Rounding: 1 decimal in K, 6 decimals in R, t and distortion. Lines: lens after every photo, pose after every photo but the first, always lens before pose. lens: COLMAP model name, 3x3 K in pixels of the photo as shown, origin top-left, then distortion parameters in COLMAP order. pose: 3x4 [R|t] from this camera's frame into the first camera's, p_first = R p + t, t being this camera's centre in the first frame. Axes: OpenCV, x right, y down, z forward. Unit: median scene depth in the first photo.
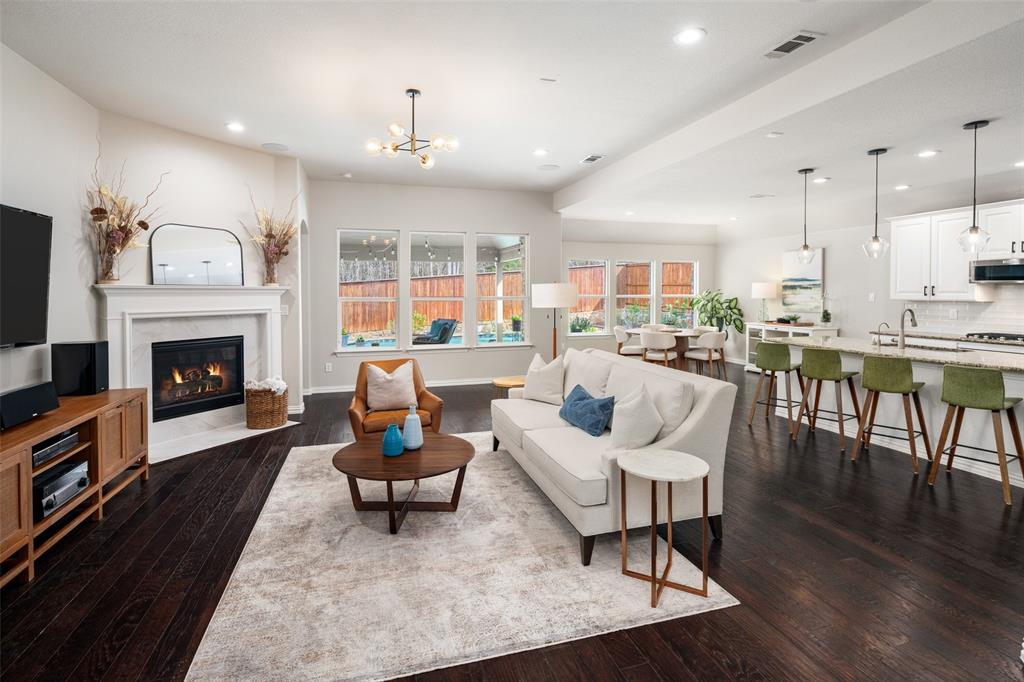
lens RADIAL K [[497.8, 0, 509.4], [0, 497.8, 295.8], [0, 0, 1]] dist [0.003249, -0.002641]
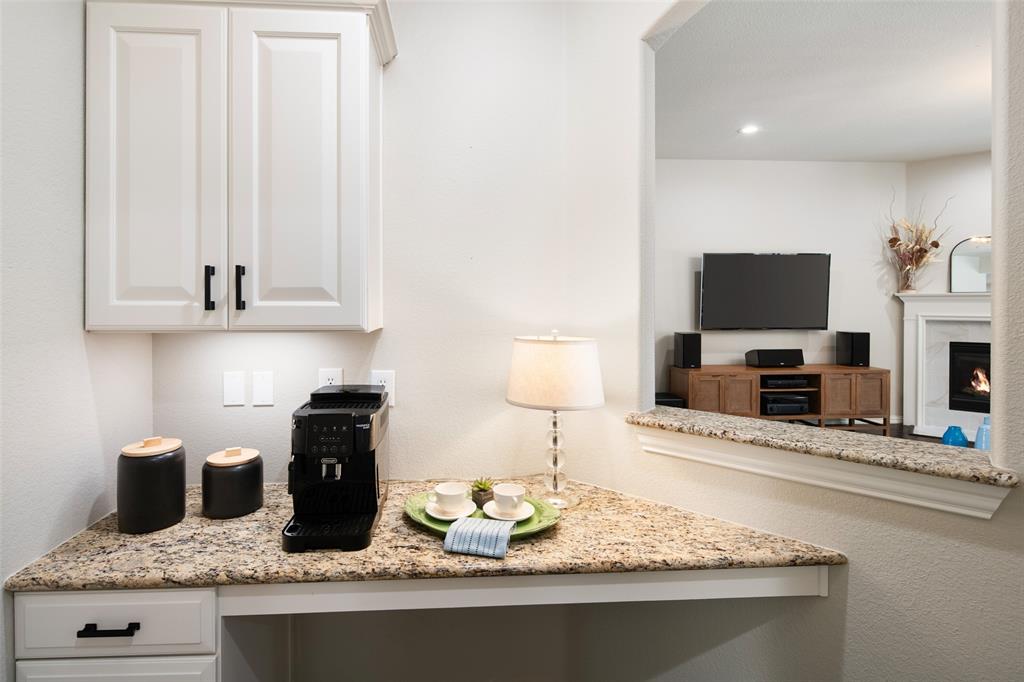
lens RADIAL K [[497.8, 0, 495.0], [0, 497.8, 308.9], [0, 0, 1]] dist [0.003249, -0.002641]
pose [[-0.222794, 0.013785, -0.974768, 0.679831], [-0.005589, 0.999866, 0.015417, 0.004271], [0.974849, 0.008883, -0.222687, 0.212479]]
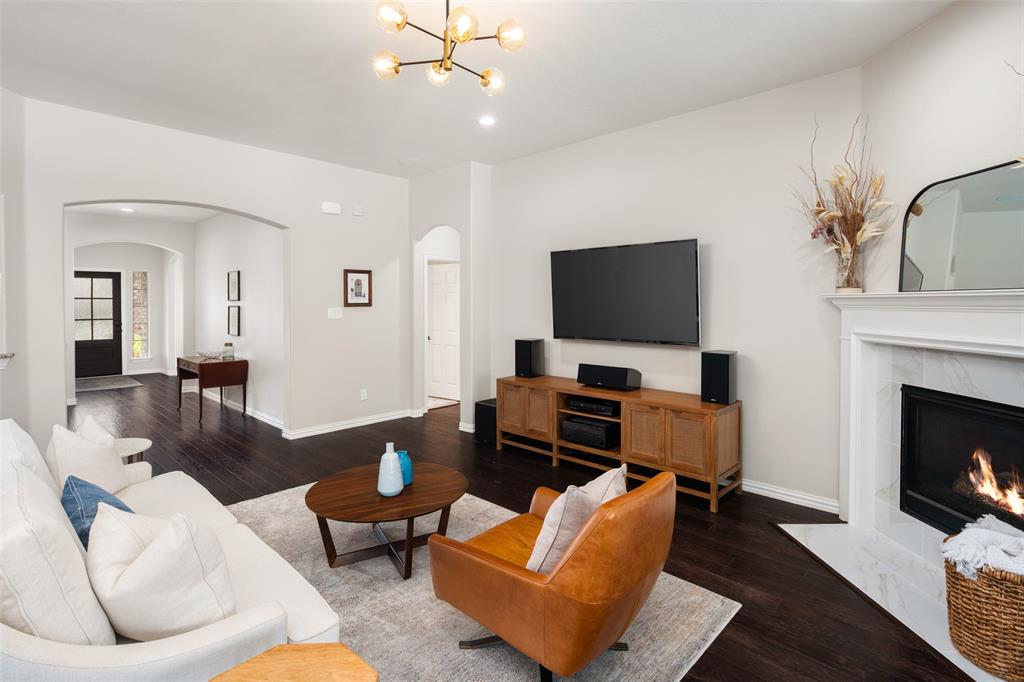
lens RADIAL K [[497.8, 0, 510.0], [0, 497.8, 313.5], [0, 0, 1]] dist [0.003249, -0.002641]
pose [[-0.870768, 0.009175, -0.491608, 0.024133], [-0.002971, 0.999709, 0.023920, -0.008317], [0.491685, 0.022290, -0.870488, 1.316386]]
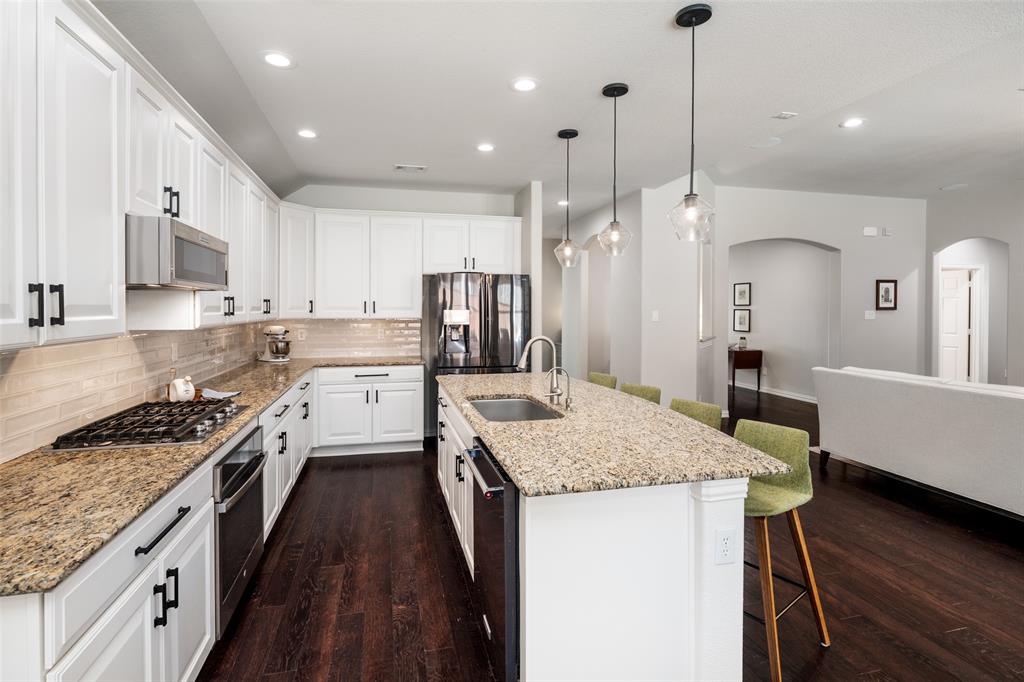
lens RADIAL K [[497.8, 0, 502.7], [0, 497.8, 314.7], [0, 0, 1]] dist [0.003249, -0.002641]
pose [[-0.997884, -0.000505, 0.065025, 0.839087], [0.000869, 0.999777, 0.021103, -0.013705], [-0.065021, 0.021115, -0.997661, 1.644317]]
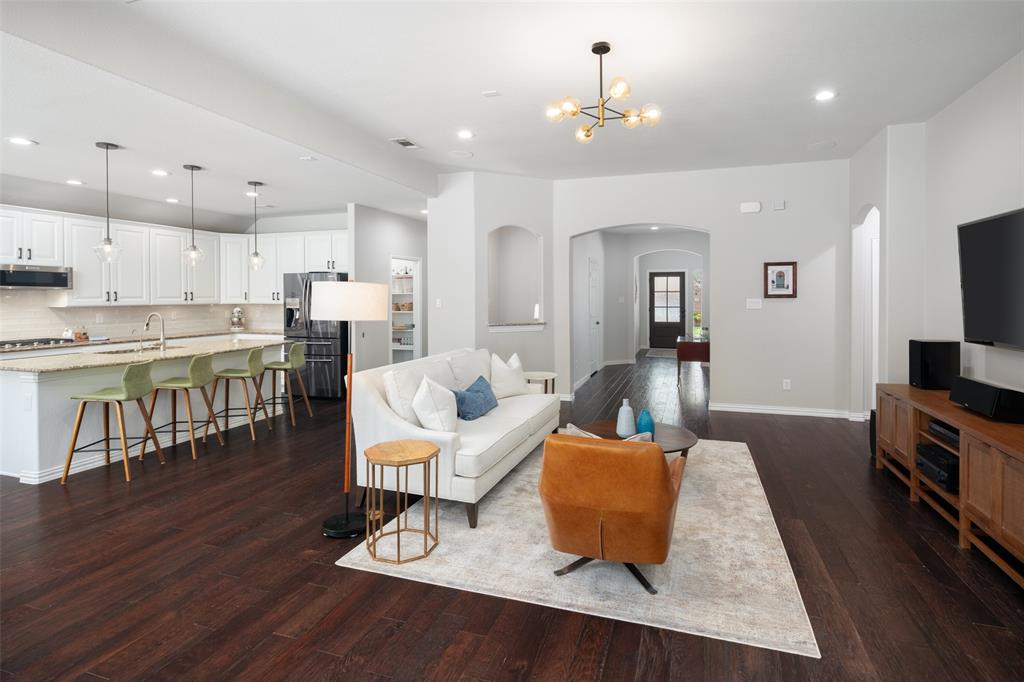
lens RADIAL K [[497.8, 0, 524.7], [0, 497.8, 305.4], [0, 0, 1]] dist [0.003249, -0.002641]
pose [[-0.823951, -0.006784, 0.566621, -0.461382], [0.007535, 0.999709, 0.022926, -0.009696], [-0.566611, 0.023159, -0.823660, 1.479295]]
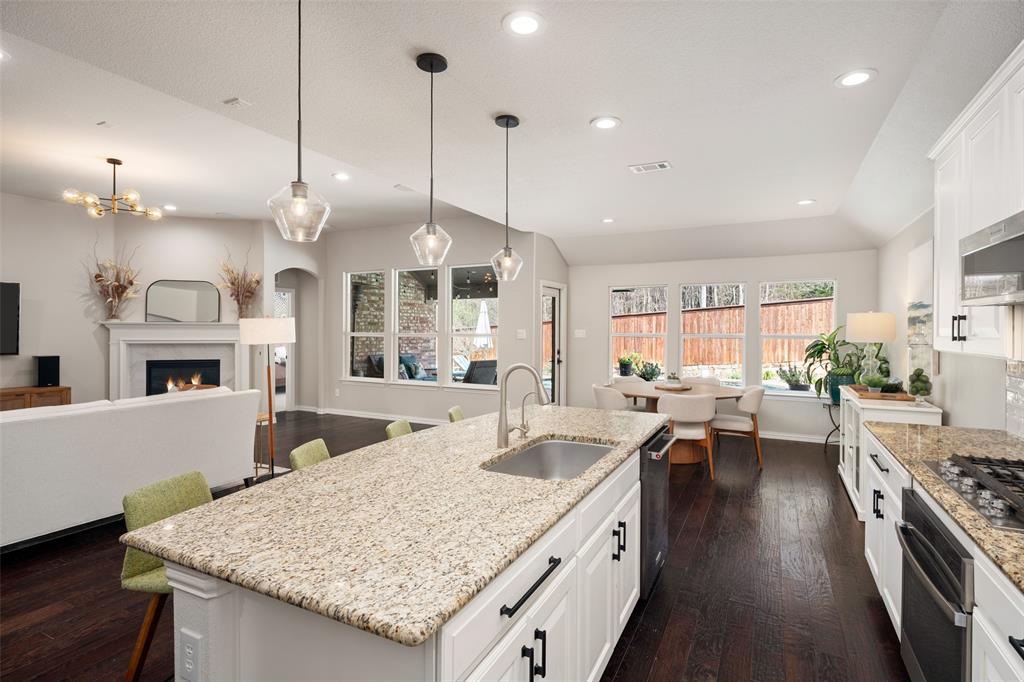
lens RADIAL K [[497.8, 0, 512.0], [0, 497.8, 332.4], [0, 0, 1]] dist [0.003249, -0.002641]
pose [[0.726914, 0.011147, -0.686638, 1.118041], [-0.011750, 0.999924, 0.003793, -0.008780], [0.686628, 0.005310, 0.726989, 0.671221]]
